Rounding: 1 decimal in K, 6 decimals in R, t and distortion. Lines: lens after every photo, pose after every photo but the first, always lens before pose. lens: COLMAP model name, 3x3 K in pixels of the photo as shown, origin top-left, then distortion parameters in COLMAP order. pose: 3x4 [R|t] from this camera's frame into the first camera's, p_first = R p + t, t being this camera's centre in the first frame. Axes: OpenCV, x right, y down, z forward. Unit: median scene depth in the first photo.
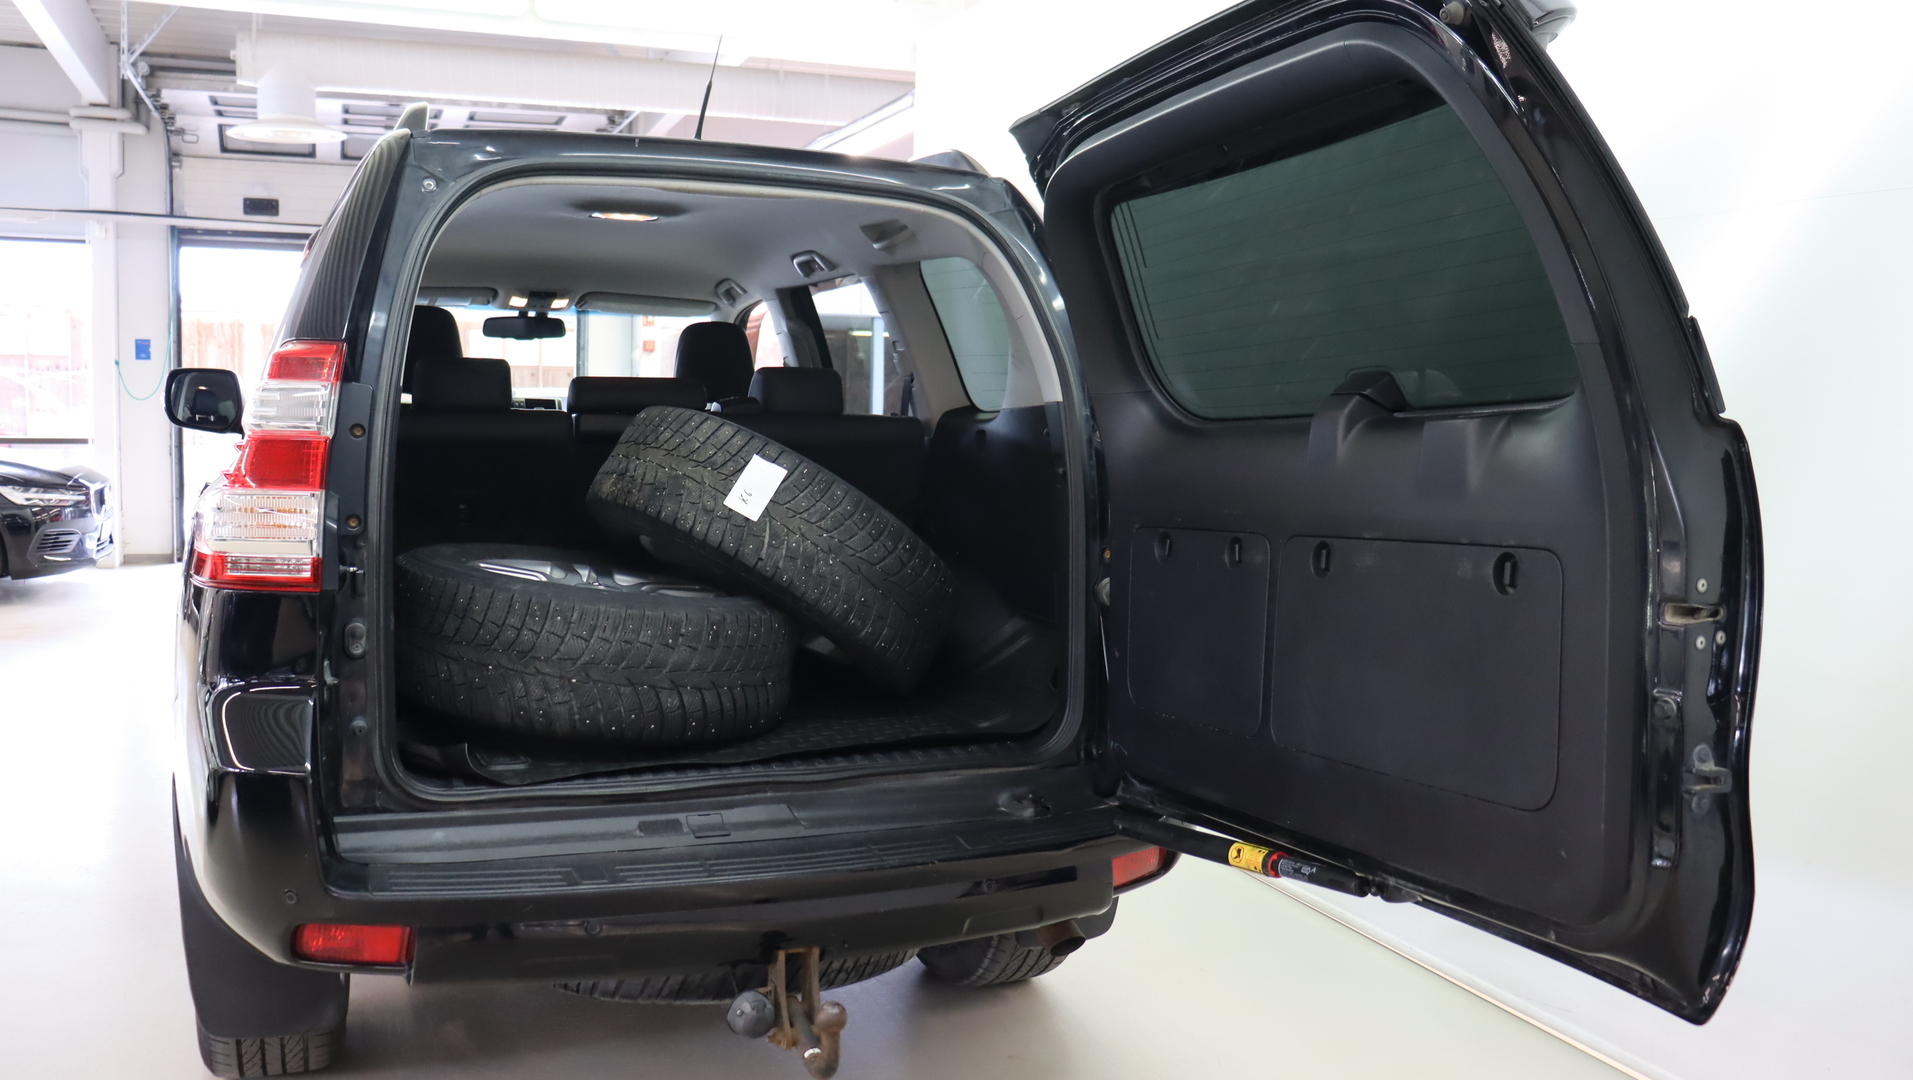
lens RADIAL K [[1567.6, 0, 951.1], [0, 1567.6, 545.5], [0, 0, 1]] dist [-0.164960, 0.116488]
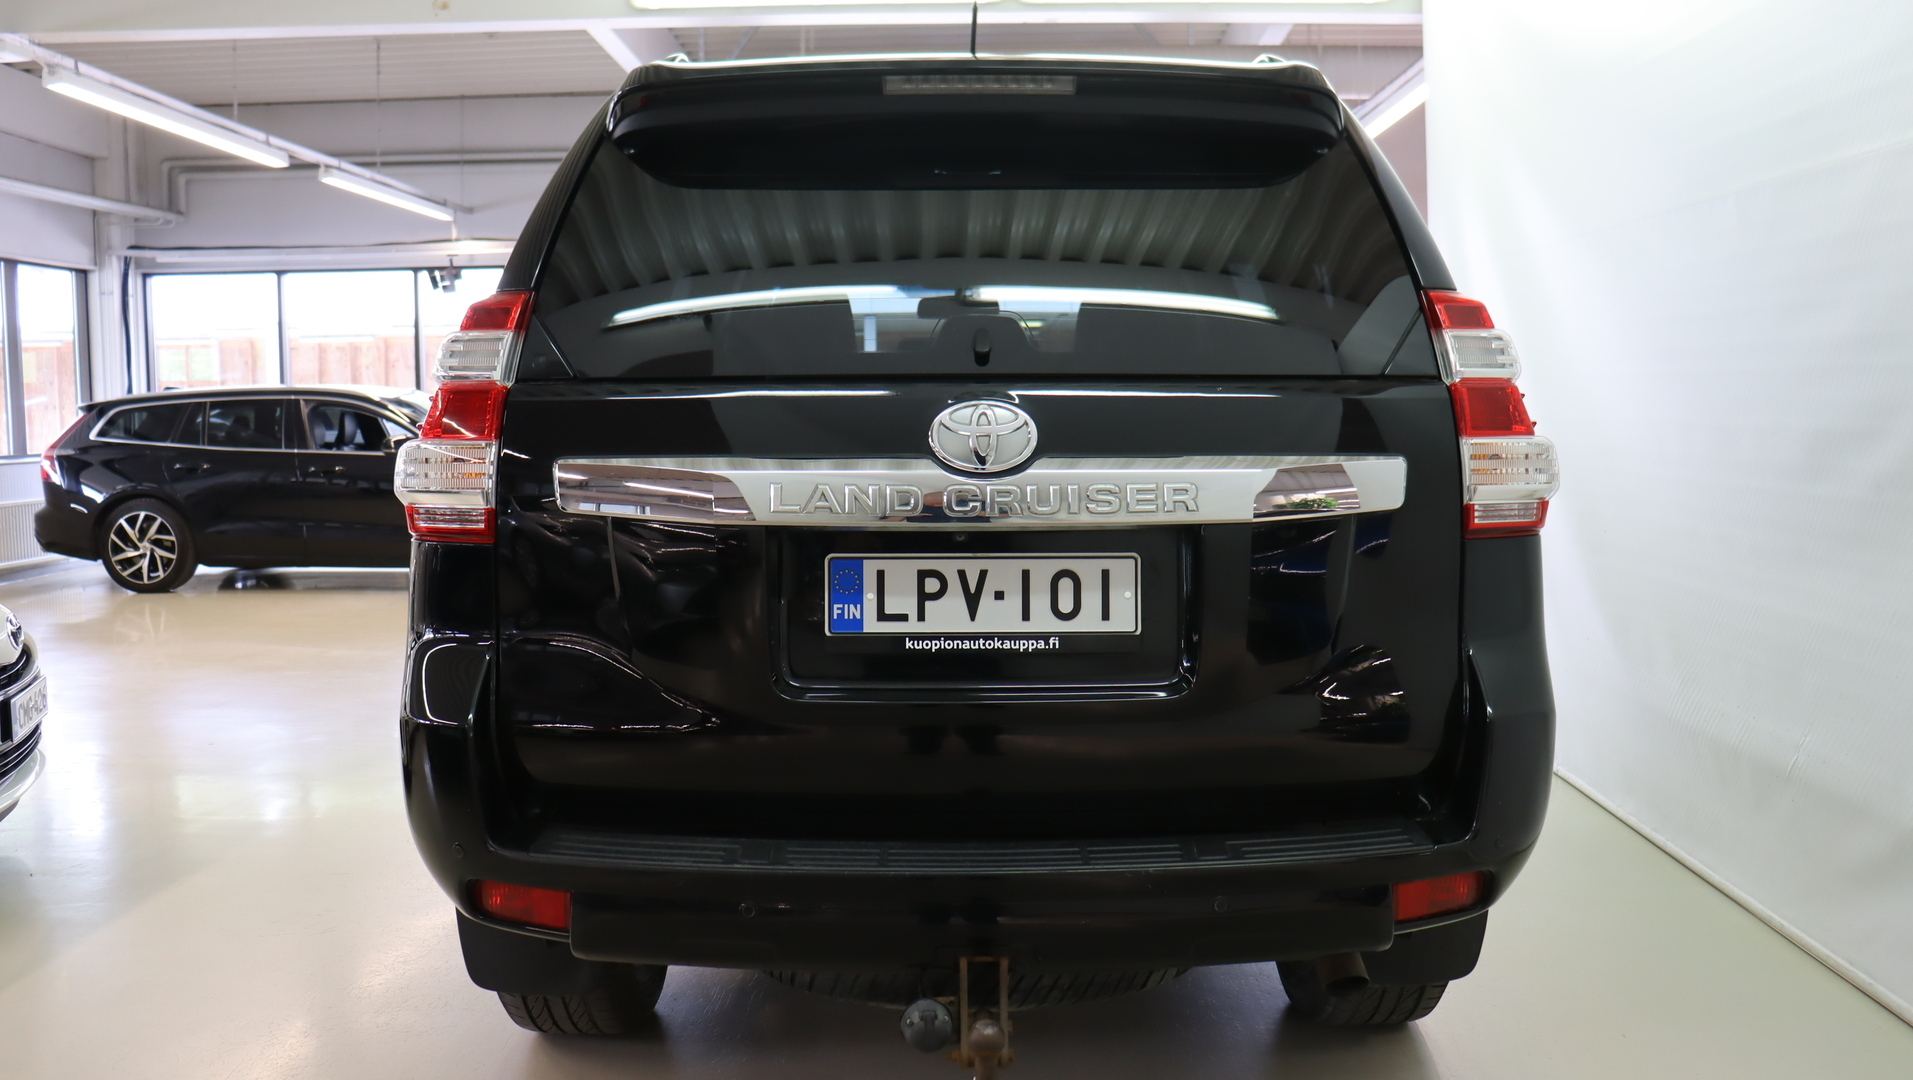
lens RADIAL K [[1567.6, 0, 959.3], [0, 1567.6, 535.3], [0, 0, 1]] dist [-0.164960, 0.116488]
pose [[0.923399, 0.006698, -0.383783, 0.235708], [-0.011216, 0.999892, -0.009535, 0.029901], [0.383677, 0.013110, 0.923374, 0.185081]]
